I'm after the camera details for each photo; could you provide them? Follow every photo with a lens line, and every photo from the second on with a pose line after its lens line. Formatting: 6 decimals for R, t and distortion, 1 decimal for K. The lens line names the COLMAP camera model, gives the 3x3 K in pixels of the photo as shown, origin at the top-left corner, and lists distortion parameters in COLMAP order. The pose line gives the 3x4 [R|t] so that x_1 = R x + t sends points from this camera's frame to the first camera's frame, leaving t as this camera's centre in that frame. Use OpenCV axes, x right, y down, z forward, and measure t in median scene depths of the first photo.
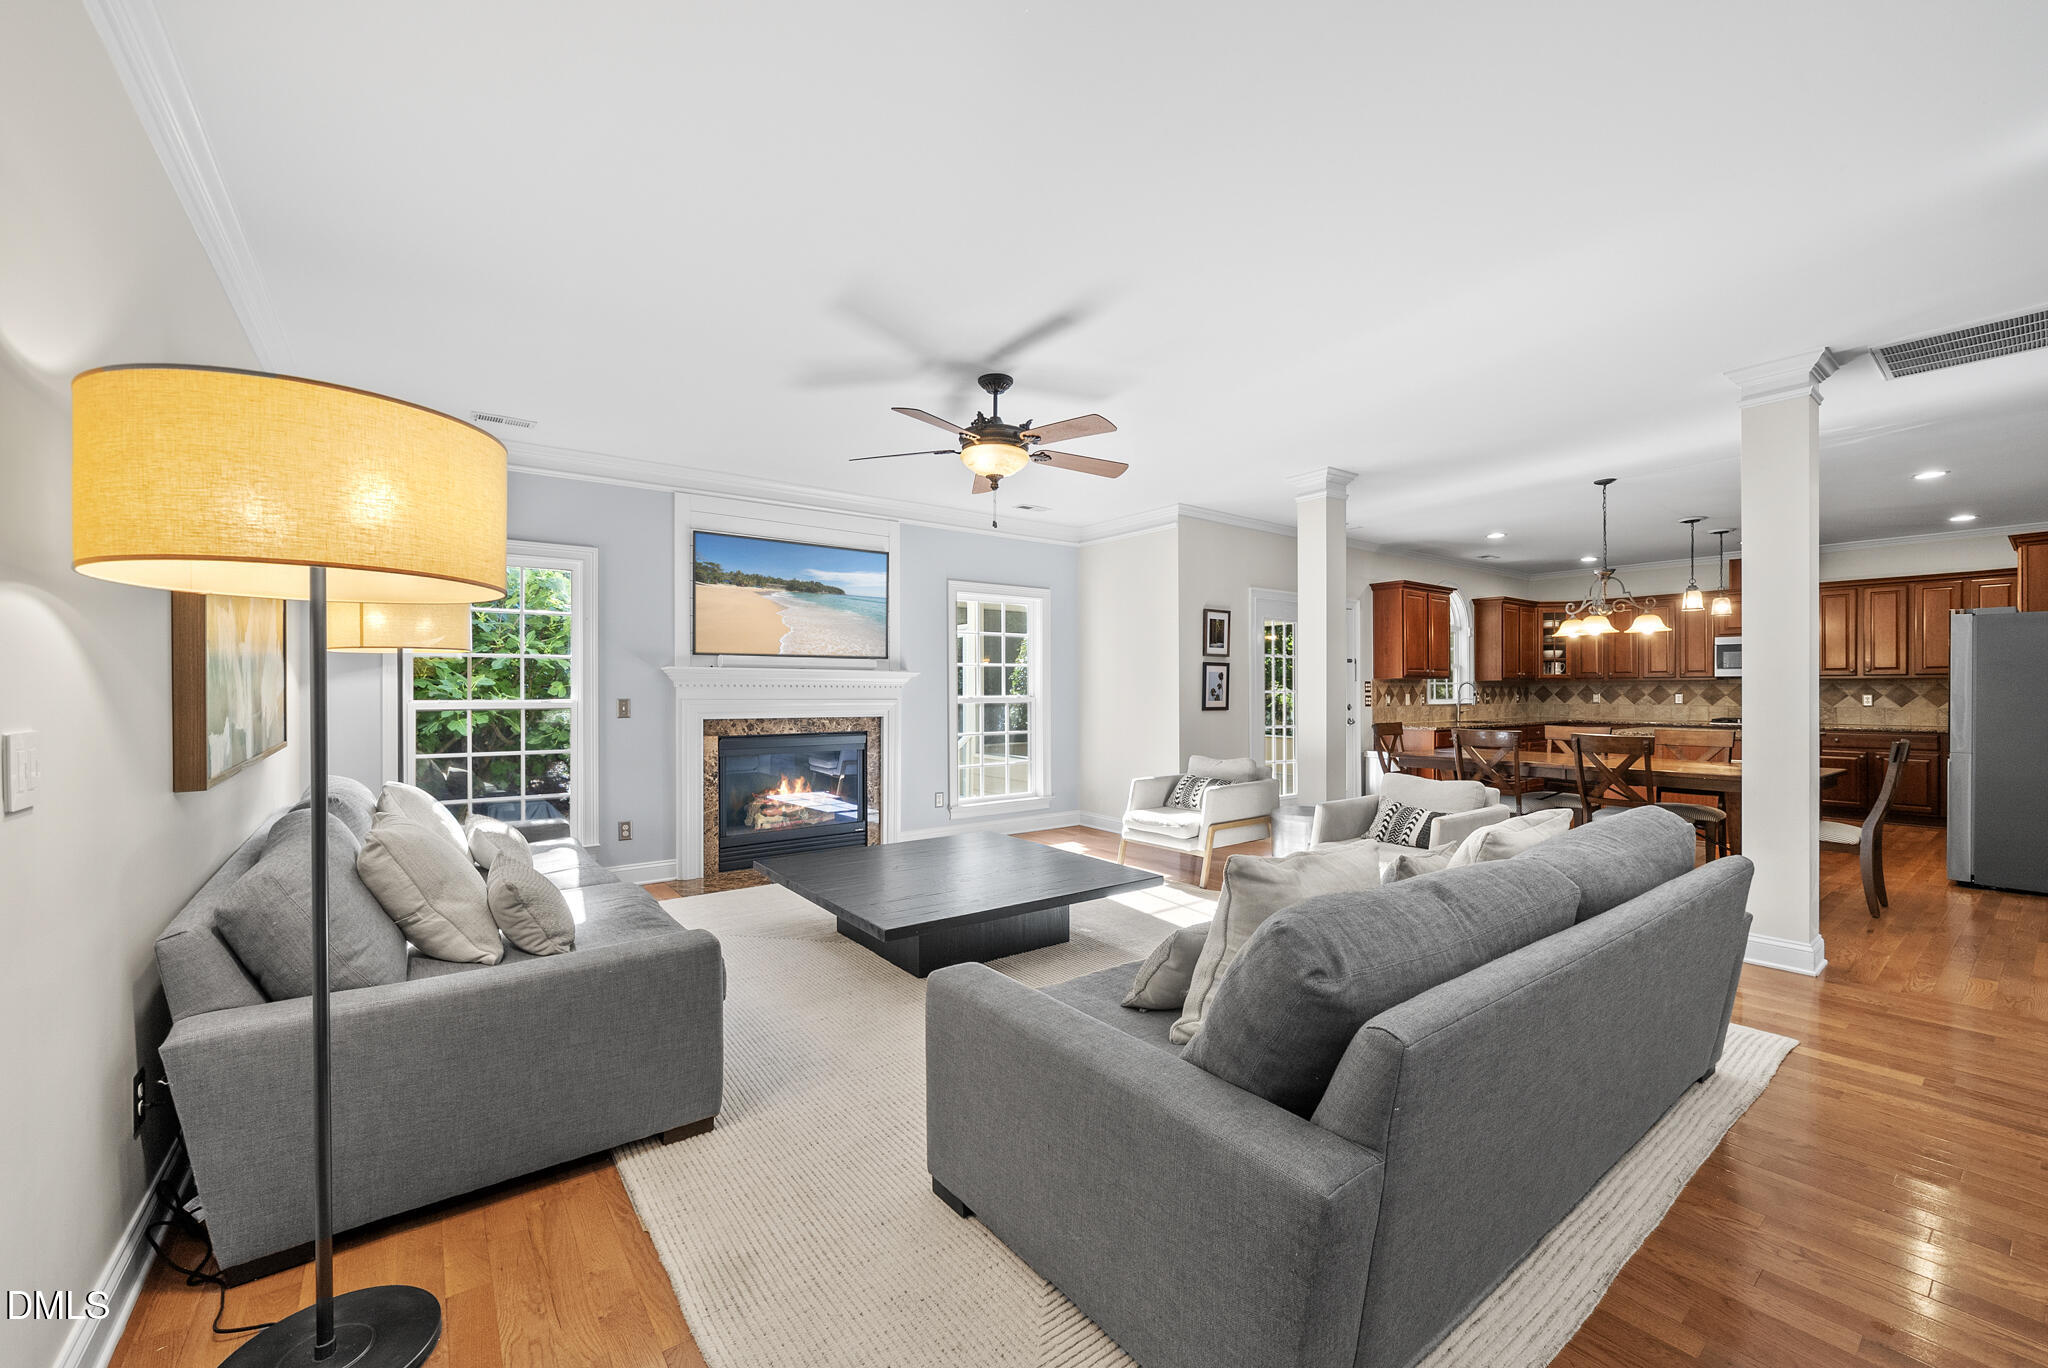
lens RADIAL K [[816.9, 0, 1014.7], [0, 816.9, 677.7], [0, 0, 1]] dist [0.002951, 0.000648]
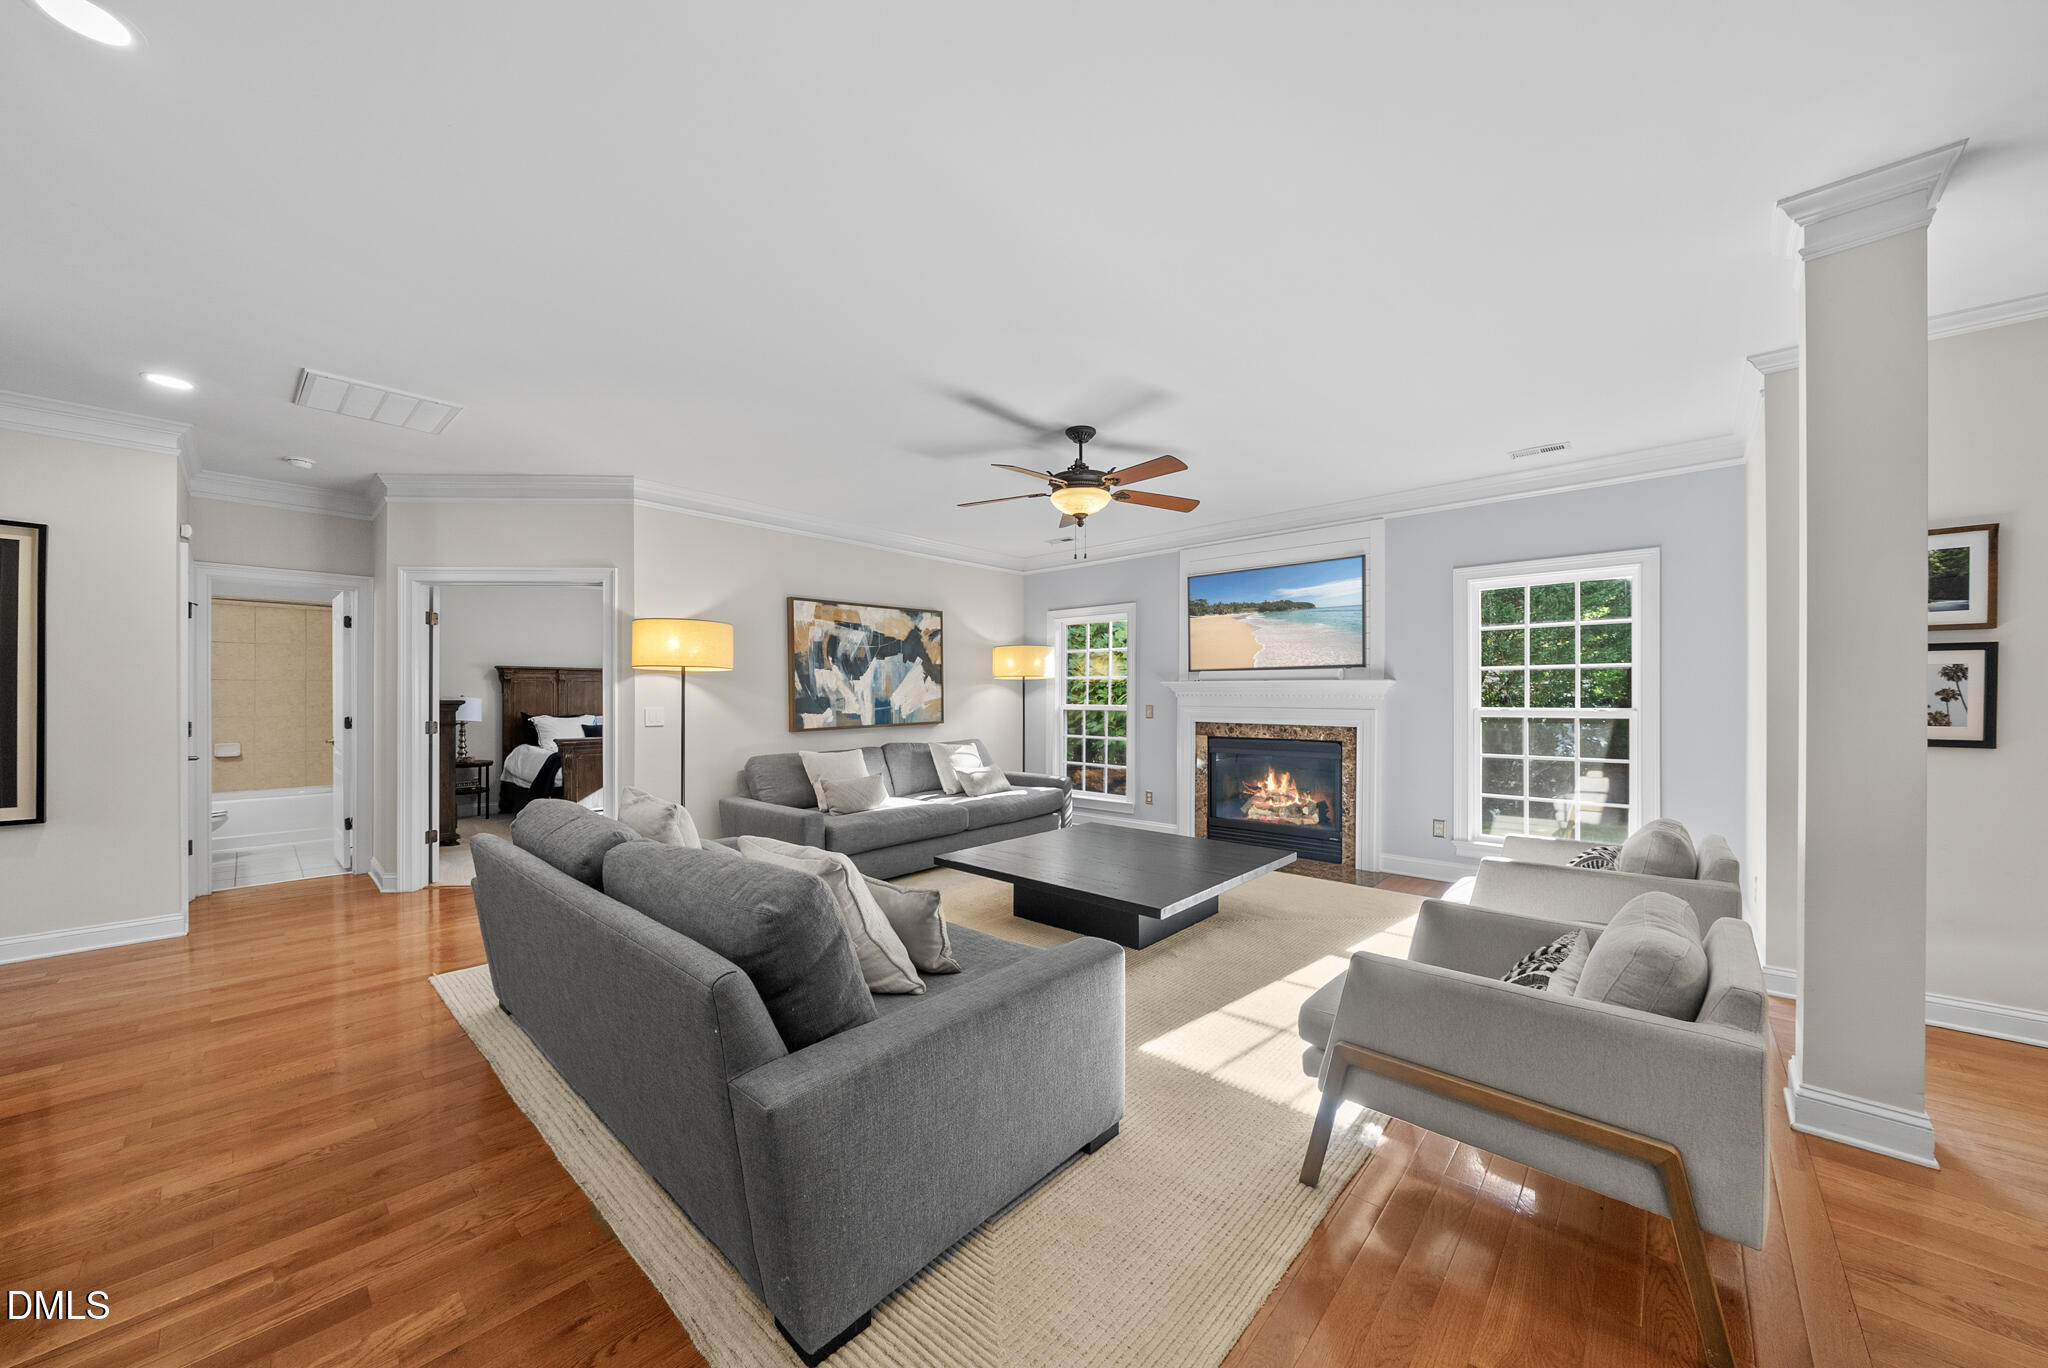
lens RADIAL K [[706.0, 0, 1016.1], [0, 706.0, 696.5], [0, 0, 1]] dist [-0.001981, 0.000109]
pose [[0.186309, -0.000110, -0.982491, 0.622167], [0.013159, 0.999911, 0.002384, 0.004046], [0.982403, -0.013373, 0.186294, 0.480424]]
